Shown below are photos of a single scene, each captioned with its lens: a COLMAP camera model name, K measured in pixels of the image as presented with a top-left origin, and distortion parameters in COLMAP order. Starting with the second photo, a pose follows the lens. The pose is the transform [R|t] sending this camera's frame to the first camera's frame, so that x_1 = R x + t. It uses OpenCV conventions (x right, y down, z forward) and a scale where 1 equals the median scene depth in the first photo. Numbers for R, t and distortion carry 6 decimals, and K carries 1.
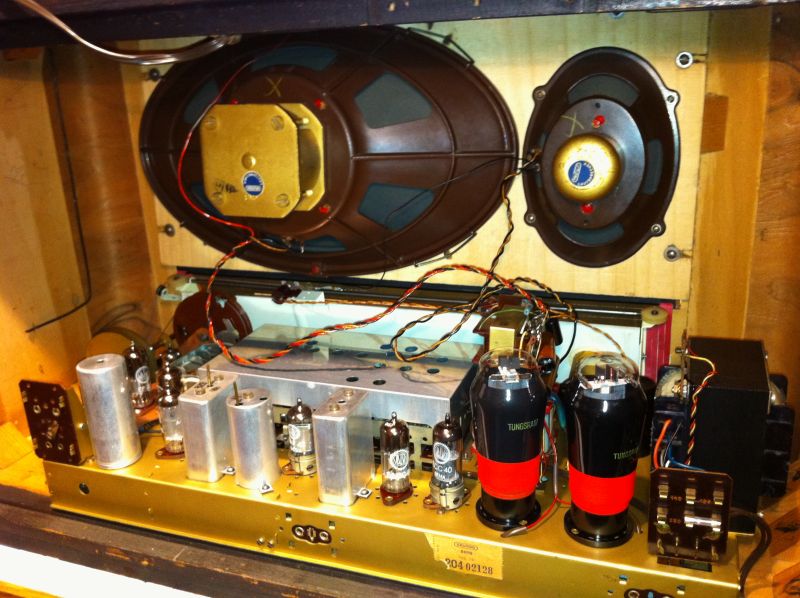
lens RADIAL K [[777.9, 0, 400.0], [0, 777.9, 299.0], [0, 0, 1]] dist [0.042662, -0.209148]
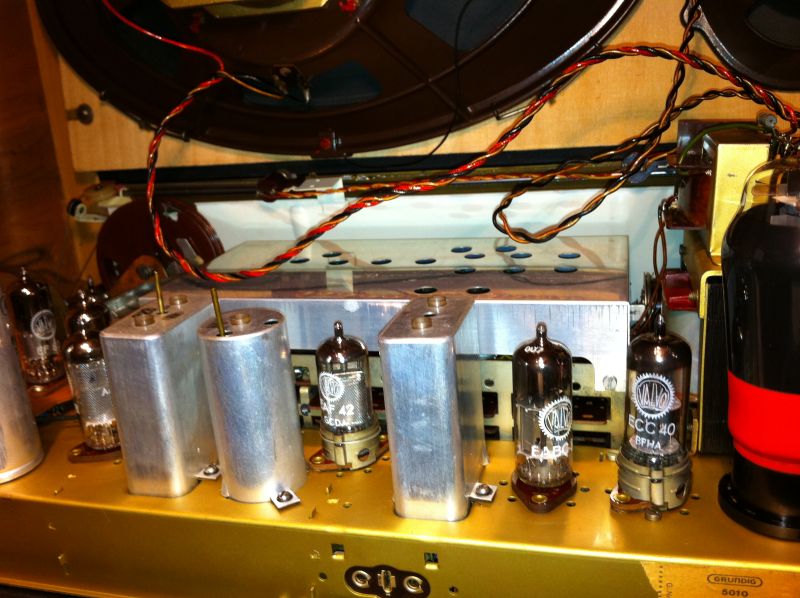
lens RADIAL K [[777.9, 0, 400.0], [0, 777.9, 299.0], [0, 0, 1]] dist [0.042662, -0.209148]
pose [[0.995951, -0.058440, 0.068314, -0.117490], [0.060228, 0.997886, -0.024414, 0.122061], [-0.066743, 0.028429, 0.997365, 0.455640]]
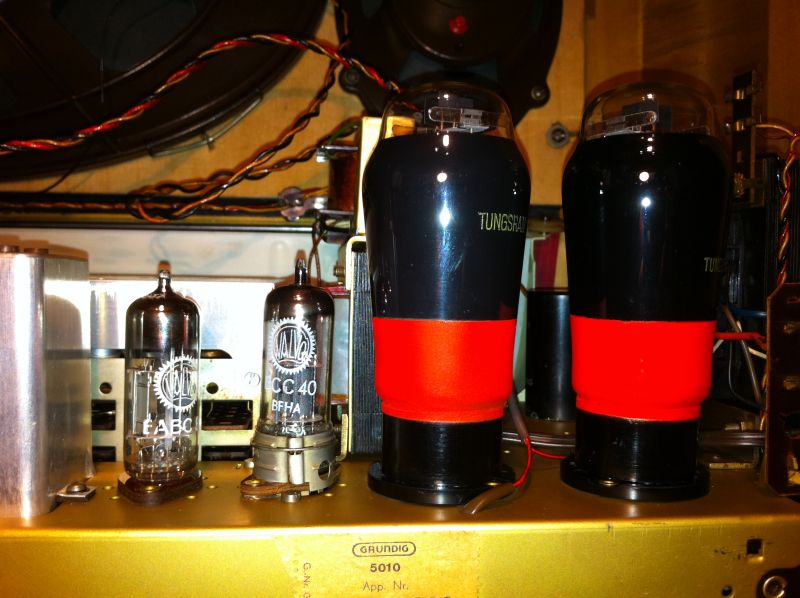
lens RADIAL K [[777.9, 0, 400.0], [0, 777.9, 299.0], [0, 0, 1]] dist [0.042662, -0.209148]
pose [[0.893199, 0.044257, 0.447478, -0.072951], [0.087068, 0.959289, -0.268670, 0.254064], [-0.441151, 0.278937, 0.852983, 0.532079]]
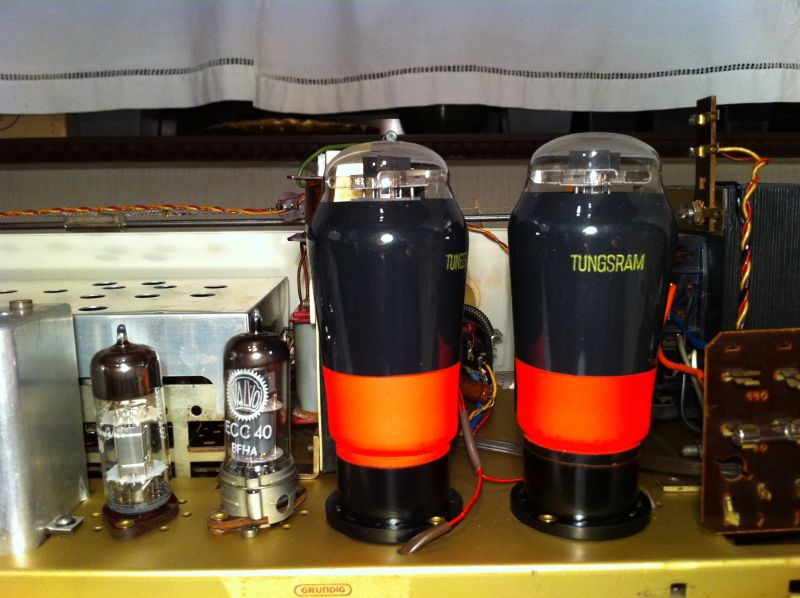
lens RADIAL K [[777.9, 0, 400.0], [0, 777.9, 299.0], [0, 0, 1]] dist [0.042662, -0.209148]
pose [[0.932896, -0.020878, 0.359540, -0.022068], [0.085230, 0.982759, -0.164076, 0.196437], [-0.349916, 0.183710, 0.918591, 0.474661]]
